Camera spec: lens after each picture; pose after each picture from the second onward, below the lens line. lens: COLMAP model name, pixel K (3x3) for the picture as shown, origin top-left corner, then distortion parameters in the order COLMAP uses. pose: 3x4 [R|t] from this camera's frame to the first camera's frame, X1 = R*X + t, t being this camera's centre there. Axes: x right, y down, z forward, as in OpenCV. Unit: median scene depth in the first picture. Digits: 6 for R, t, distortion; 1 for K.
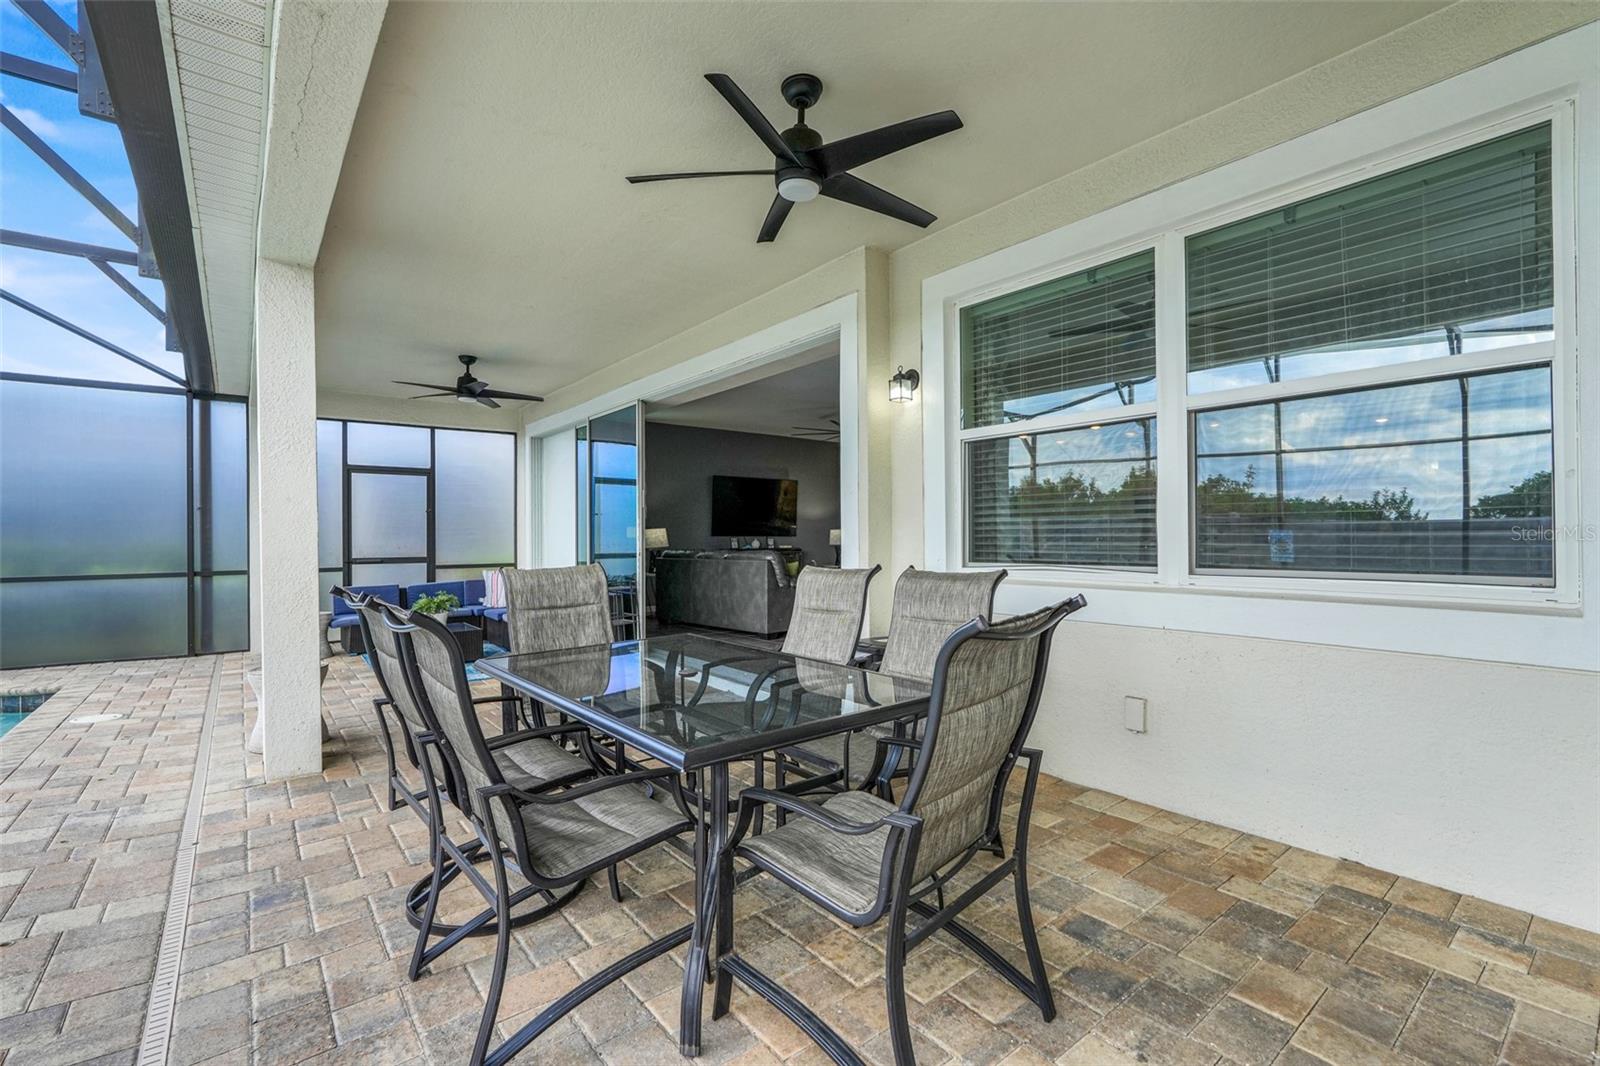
lens RADIAL K [[707.3, 0, 800.0], [0, 707.3, 533.0], [0, 0, 1]] dist [-0.016732, 0.001045]
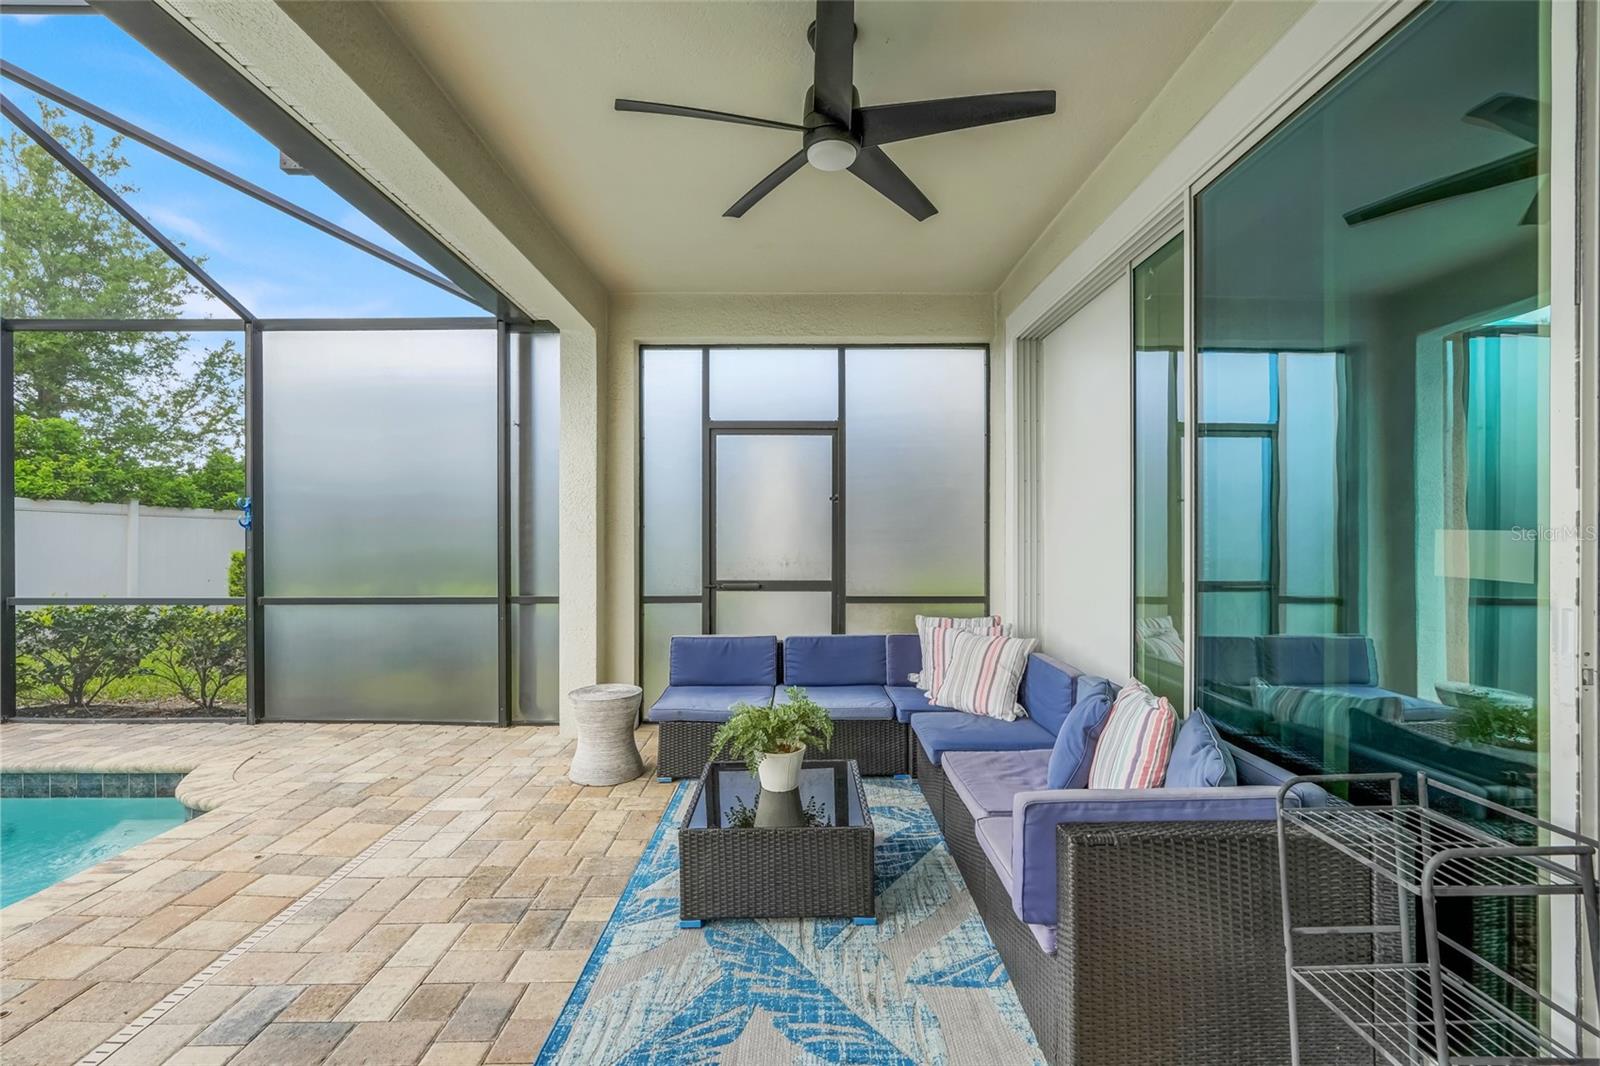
lens RADIAL K [[707.3, 0, 800.0], [0, 707.3, 533.0], [0, 0, 1]] dist [-0.016732, 0.001045]
pose [[0.791748, 0.004872, -0.610828, -0.221935], [-0.000802, 0.999976, 0.006935, -0.008042], [0.610847, -0.005001, 0.791733, 0.574687]]
